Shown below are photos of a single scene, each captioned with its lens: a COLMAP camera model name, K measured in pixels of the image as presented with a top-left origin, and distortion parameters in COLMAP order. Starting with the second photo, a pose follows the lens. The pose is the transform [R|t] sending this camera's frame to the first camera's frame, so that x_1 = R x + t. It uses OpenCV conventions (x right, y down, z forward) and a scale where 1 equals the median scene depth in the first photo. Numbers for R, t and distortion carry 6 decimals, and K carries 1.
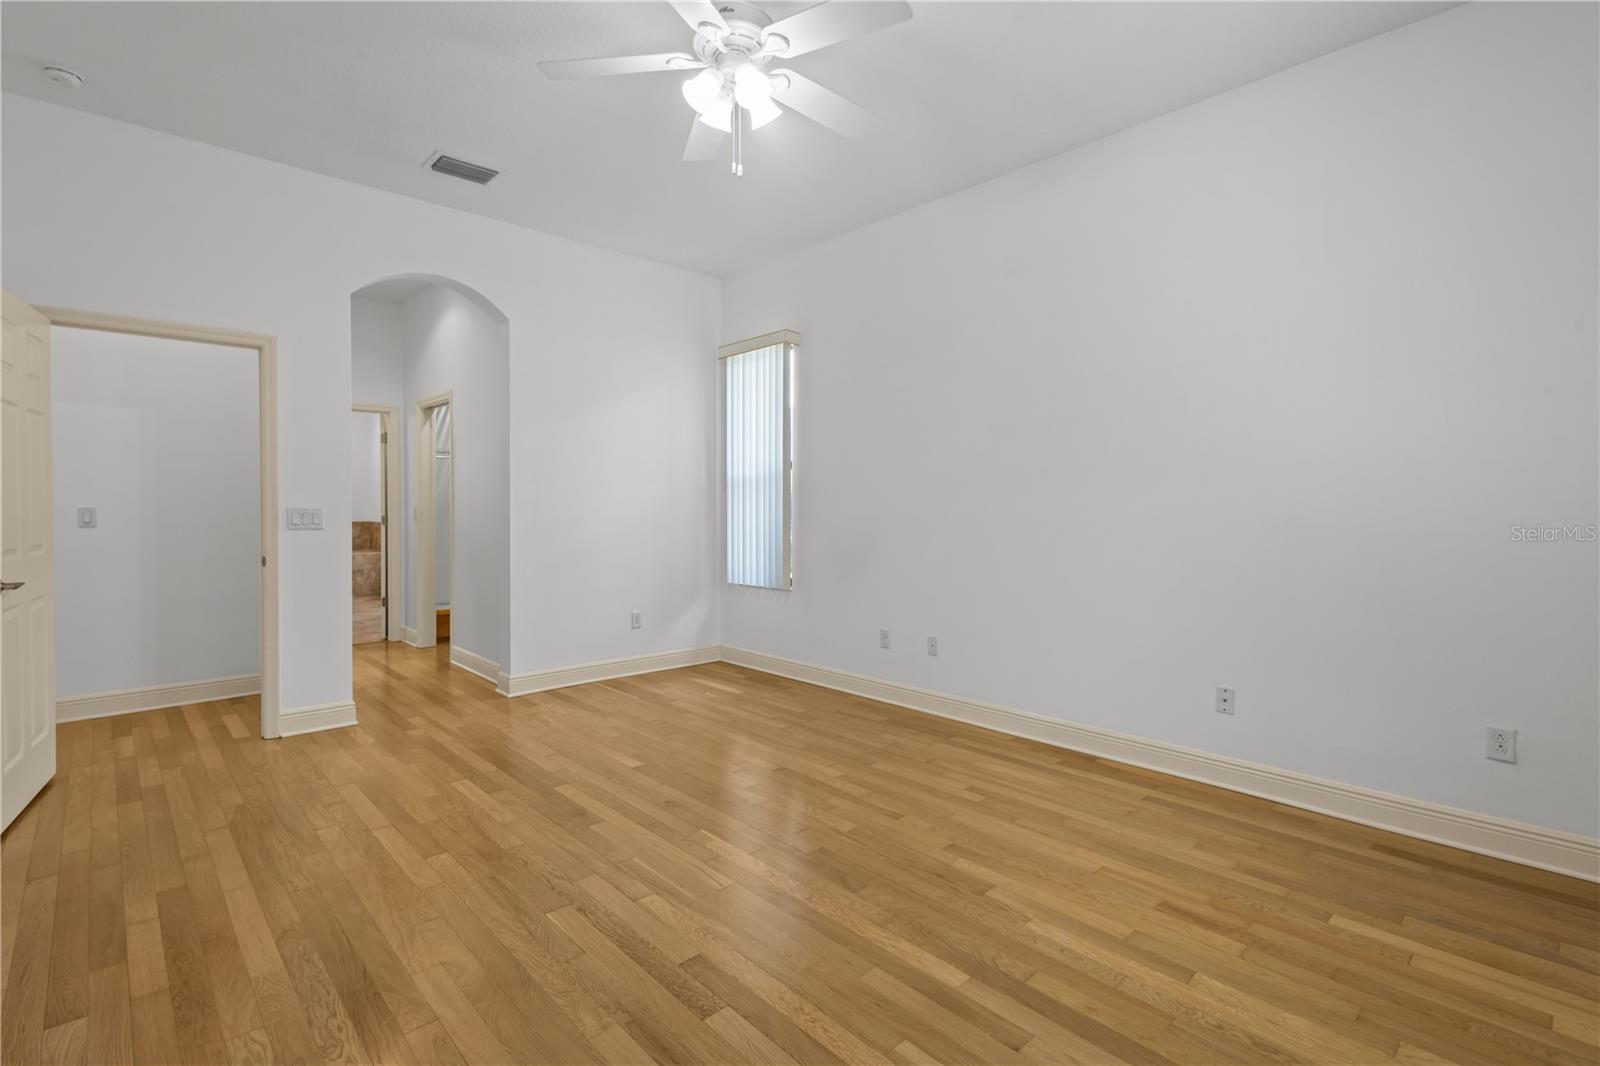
lens RADIAL K [[747.2, 0, 801.5], [0, 747.2, 524.6], [0, 0, 1]] dist [0.009502, -0.000457]
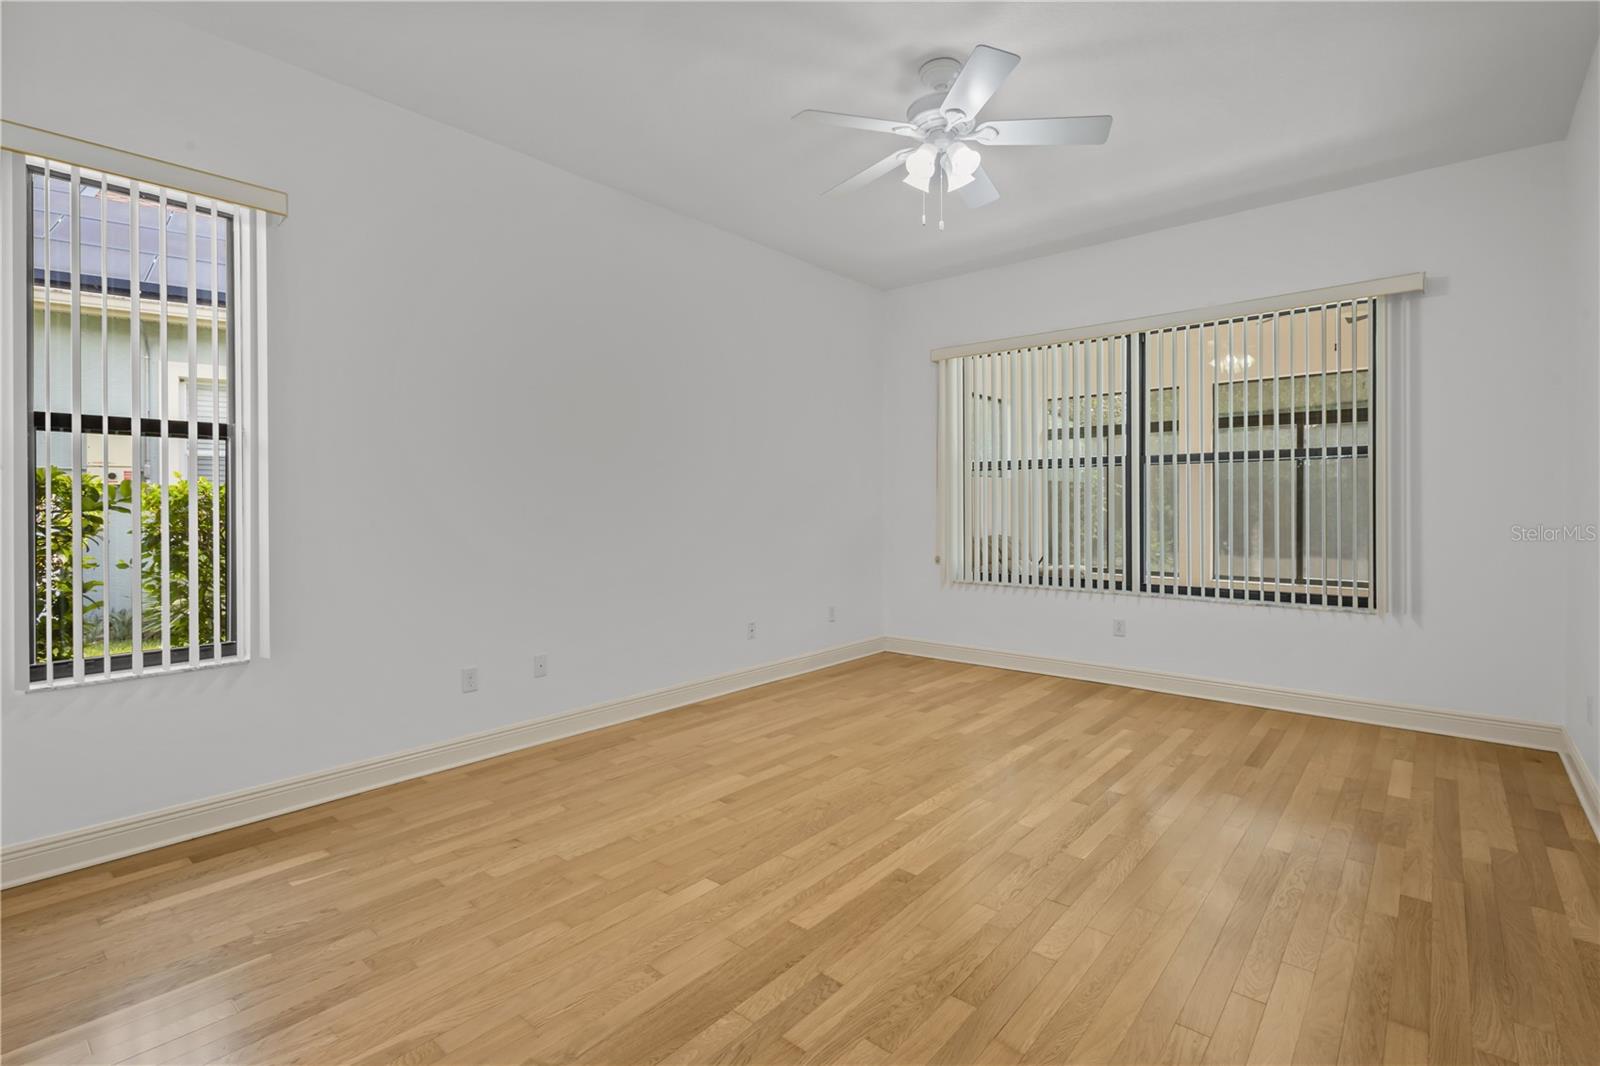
lens RADIAL K [[747.2, 0, 819.1], [0, 747.2, 505.9], [0, 0, 1]] dist [0.009502, -0.000457]
pose [[-0.128651, -0.001630, 0.991689, -1.023241], [0.027241, 0.999615, 0.005177, -0.026066], [-0.991316, 0.027680, -0.128557, 1.102460]]
